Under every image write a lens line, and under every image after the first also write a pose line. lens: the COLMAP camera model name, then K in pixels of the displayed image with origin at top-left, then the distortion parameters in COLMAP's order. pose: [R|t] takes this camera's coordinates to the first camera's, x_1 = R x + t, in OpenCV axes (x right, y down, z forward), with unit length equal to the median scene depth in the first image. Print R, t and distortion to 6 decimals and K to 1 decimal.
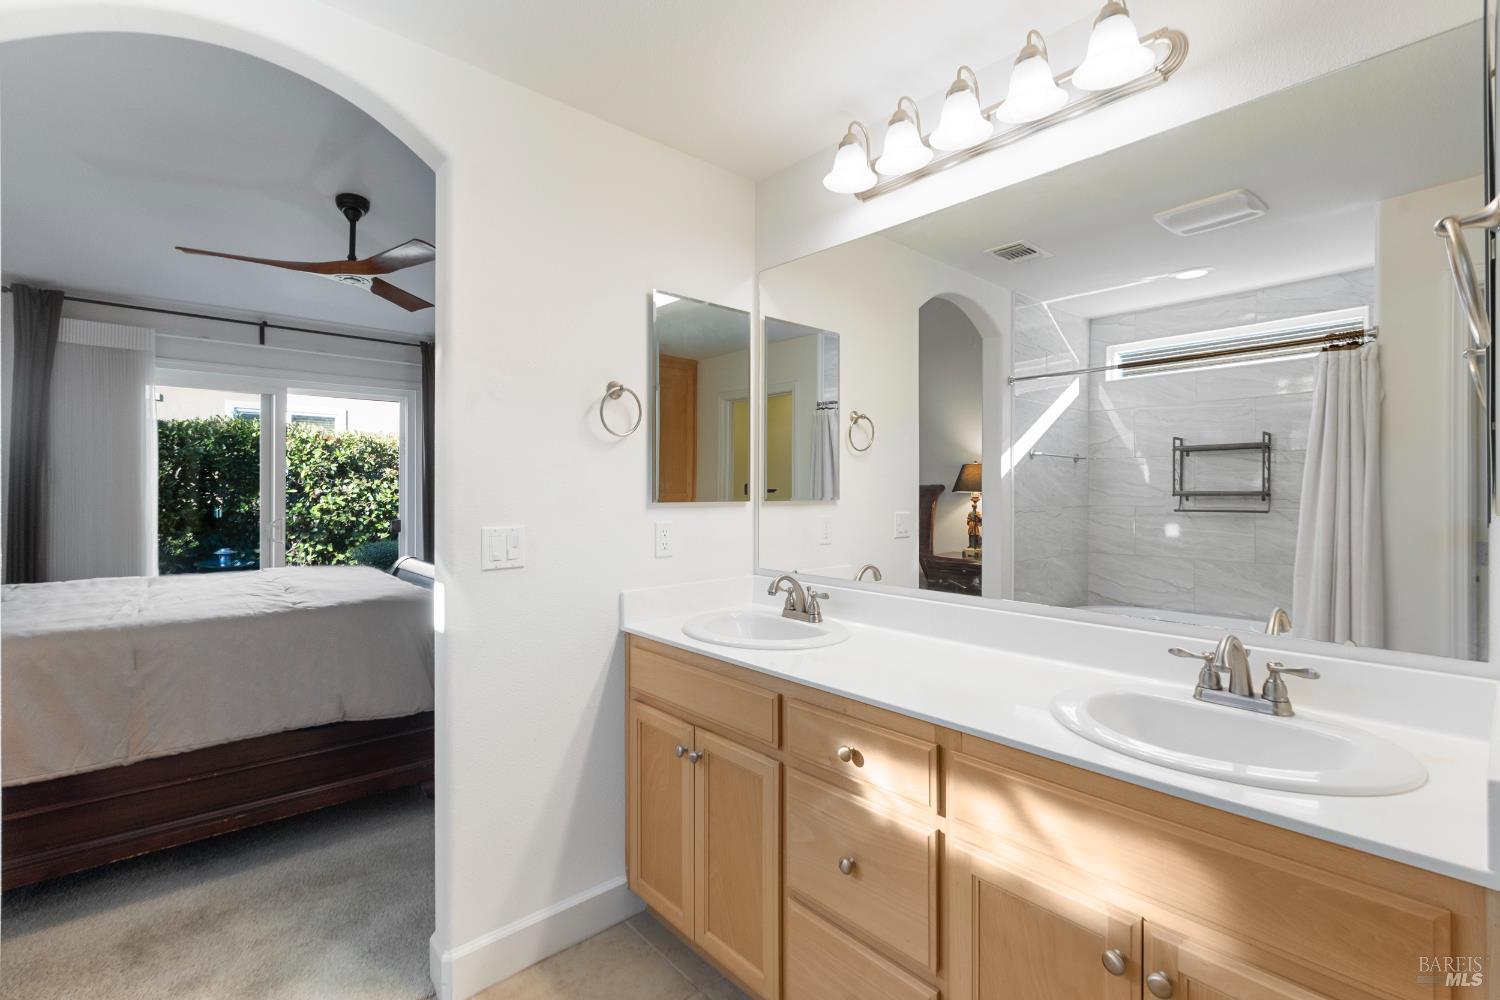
lens RADIAL K [[663.1, 0, 753.2], [0, 663.1, 499.6], [0, 0, 1]] dist [0.000680, 0.000058]
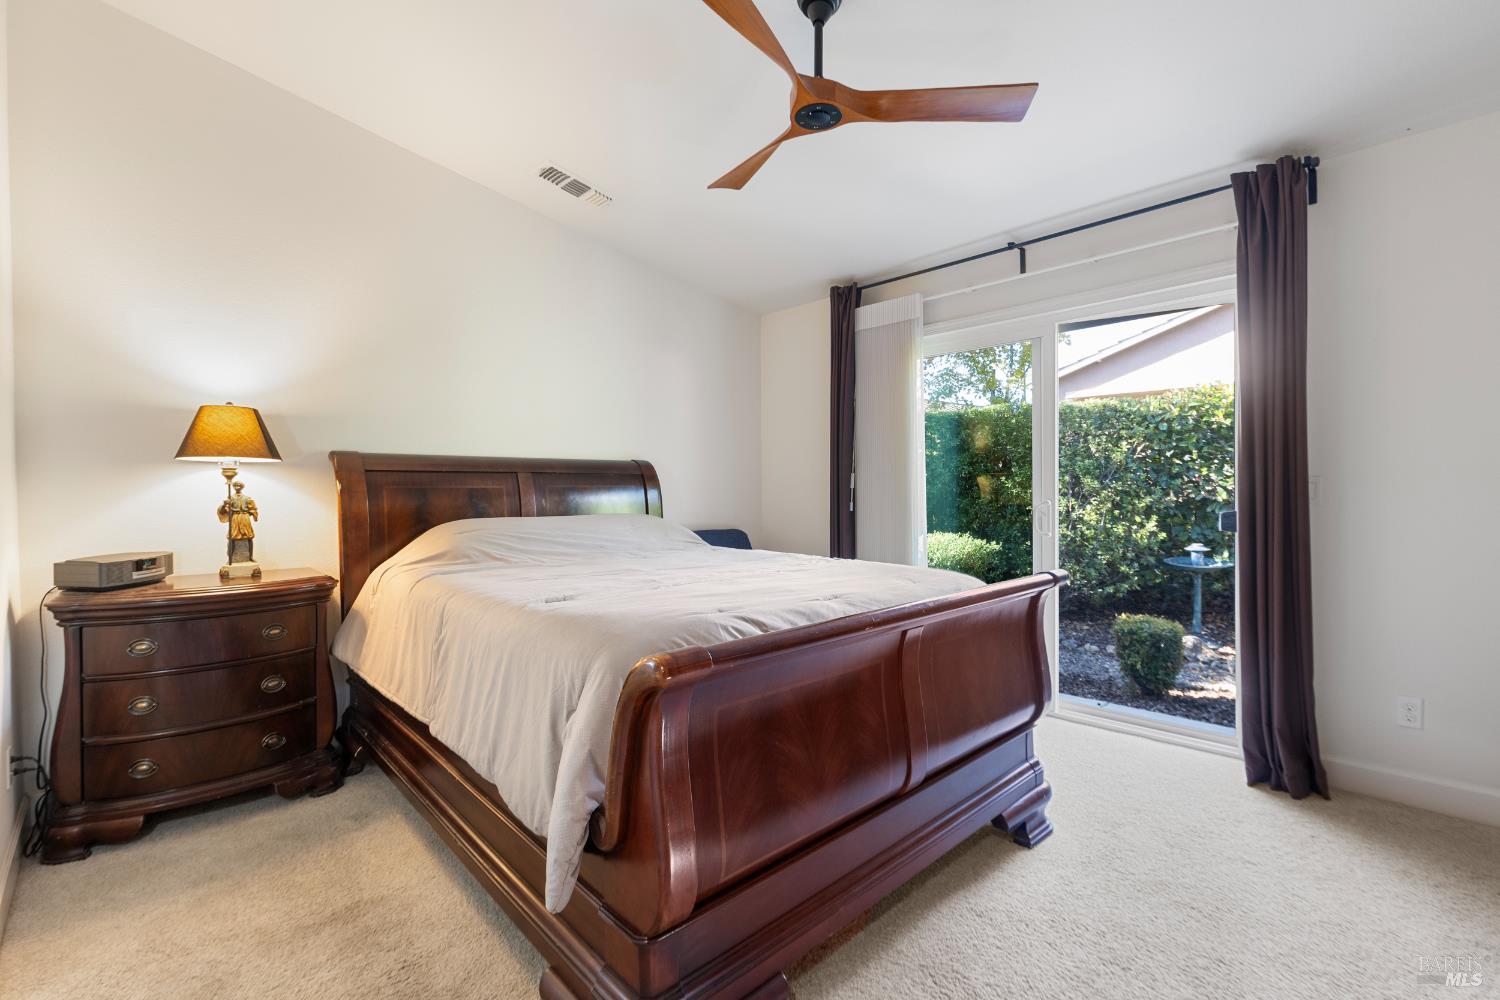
lens RADIAL K [[663.1, 0, 752.5], [0, 663.1, 495.7], [0, 0, 1]] dist [0.000680, 0.000058]
pose [[0.053439, 0.006455, -0.998550, -0.007084], [0.001918, 0.999977, 0.006567, 0.012042], [0.998569, -0.002266, 0.053425, 0.643186]]
